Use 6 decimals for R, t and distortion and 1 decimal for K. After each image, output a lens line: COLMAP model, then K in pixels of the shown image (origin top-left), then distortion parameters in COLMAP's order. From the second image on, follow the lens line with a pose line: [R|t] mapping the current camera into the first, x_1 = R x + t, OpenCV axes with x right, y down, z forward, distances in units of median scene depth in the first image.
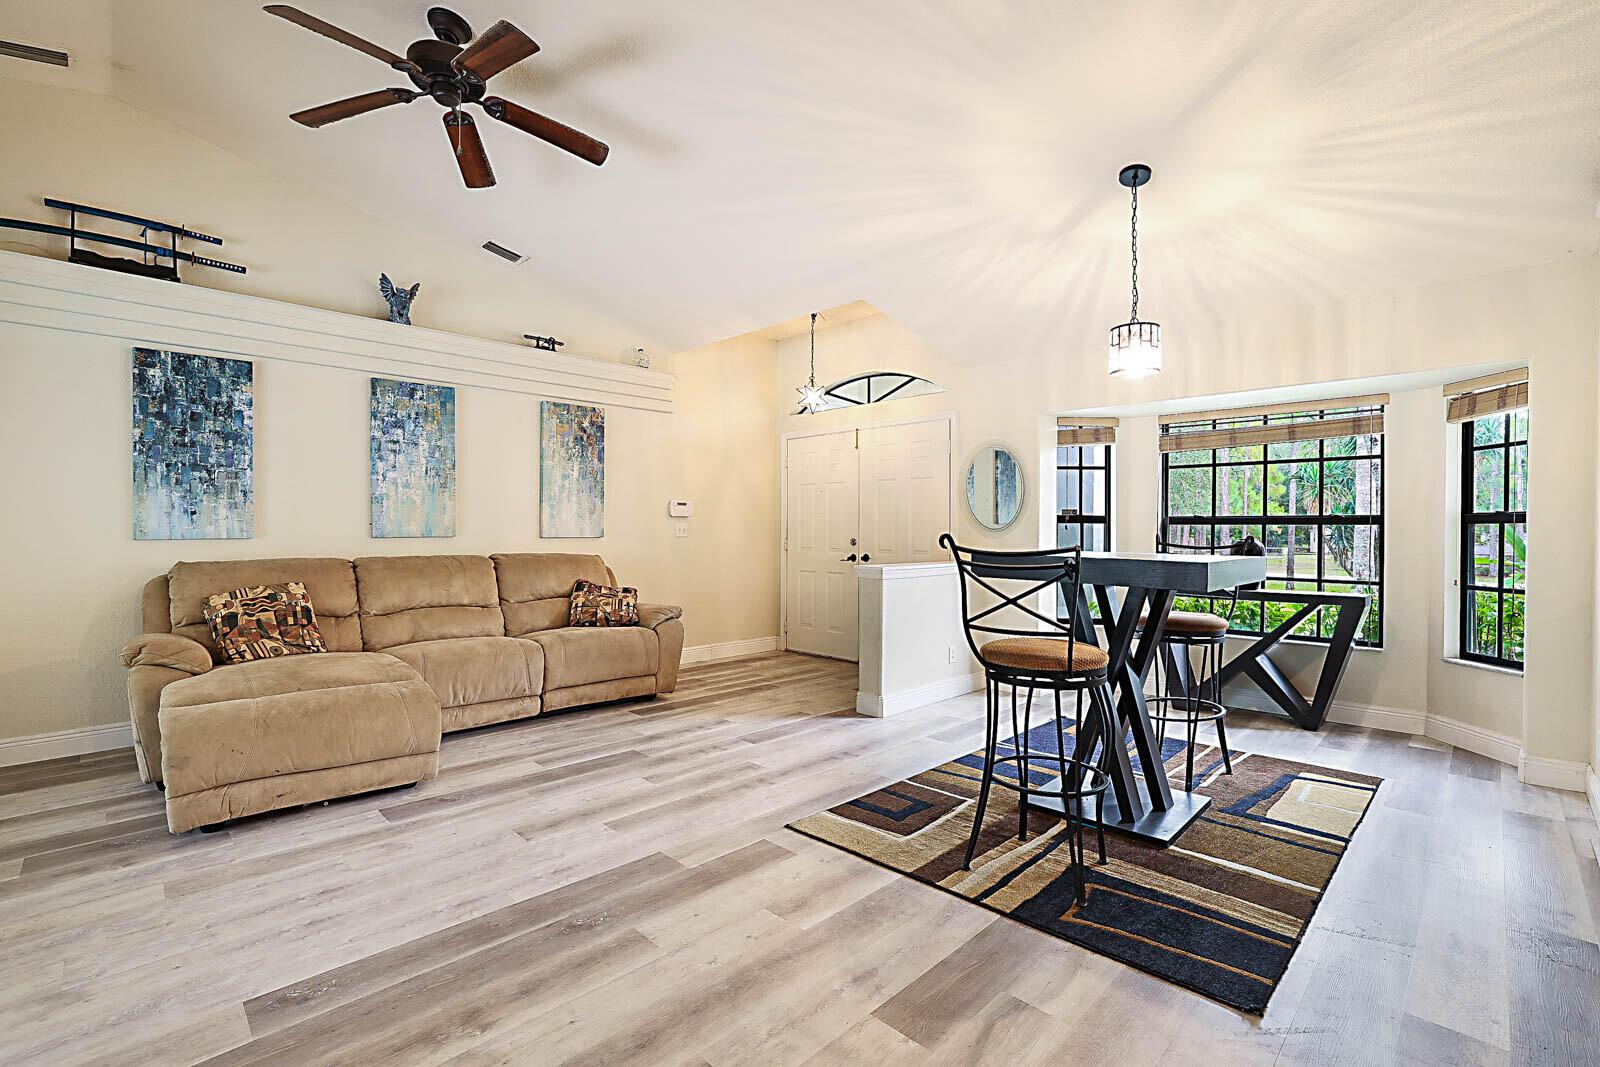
lens RADIAL K [[715.4, 0, 798.3], [0, 715.4, 532.9], [0, 0, 1]] dist [-0.023962, 0.006016]
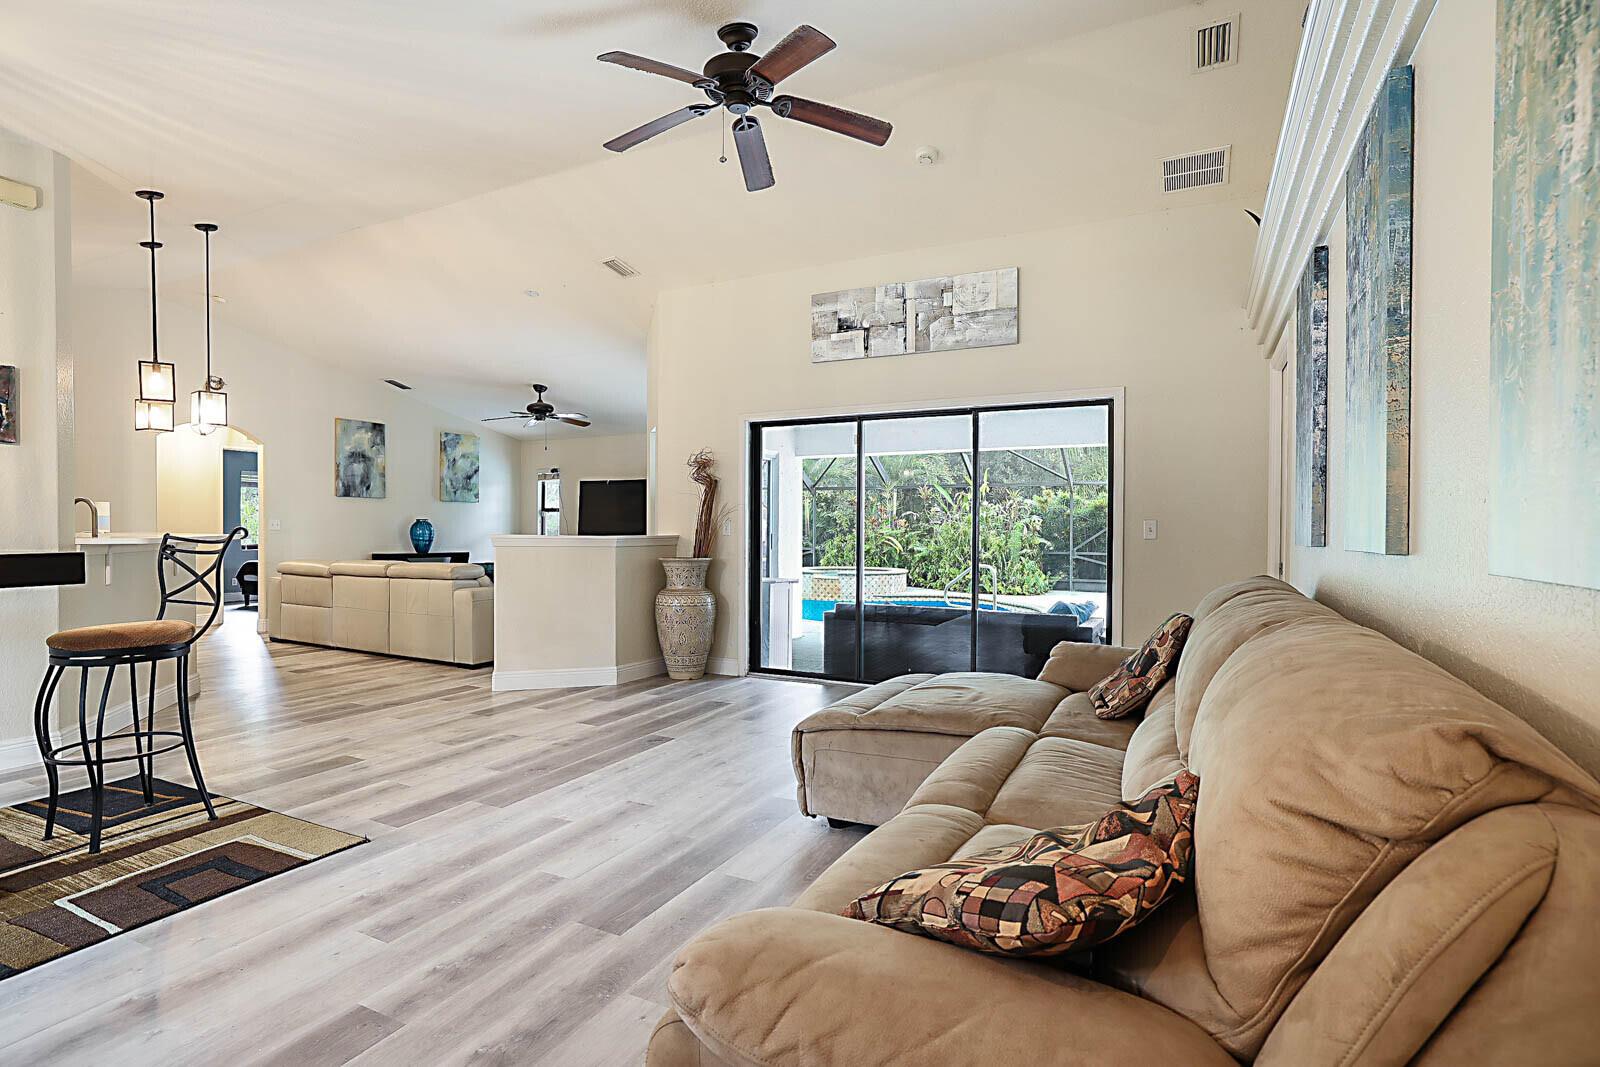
lens RADIAL K [[783.9, 0, 792.1], [0, 783.9, 535.6], [0, 0, 1]] dist [-0.025806, 0.013769]
pose [[-0.952779, -0.004689, -0.303629, -0.173166], [-0.009812, 0.999834, 0.015352, -0.007371], [0.303506, 0.017606, -0.952667, 1.566471]]
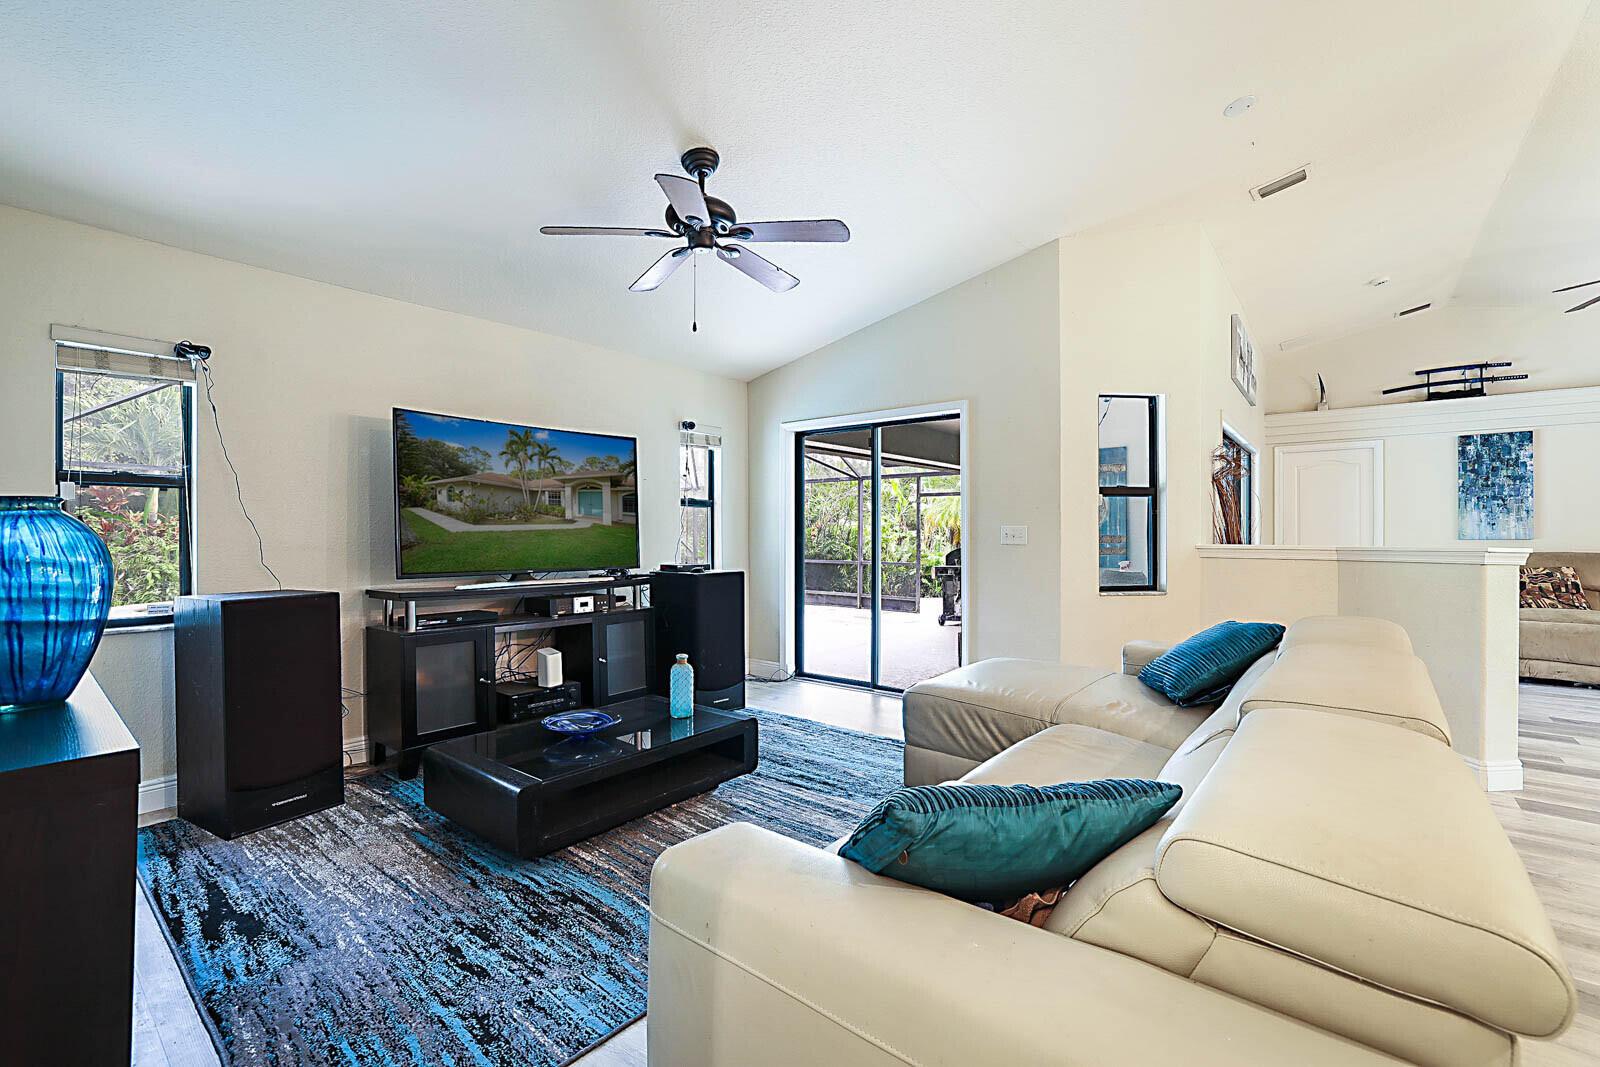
lens RADIAL K [[693.1, 0, 787.8], [0, 693.1, 534.0], [0, 0, 1]] dist [-0.026466, 0.006915]
pose [[0.112766, -0.002712, -0.993618, 0.616807], [-0.005603, 0.999979, -0.003365, 0.011152], [0.993606, 0.005947, 0.112748, -0.929115]]
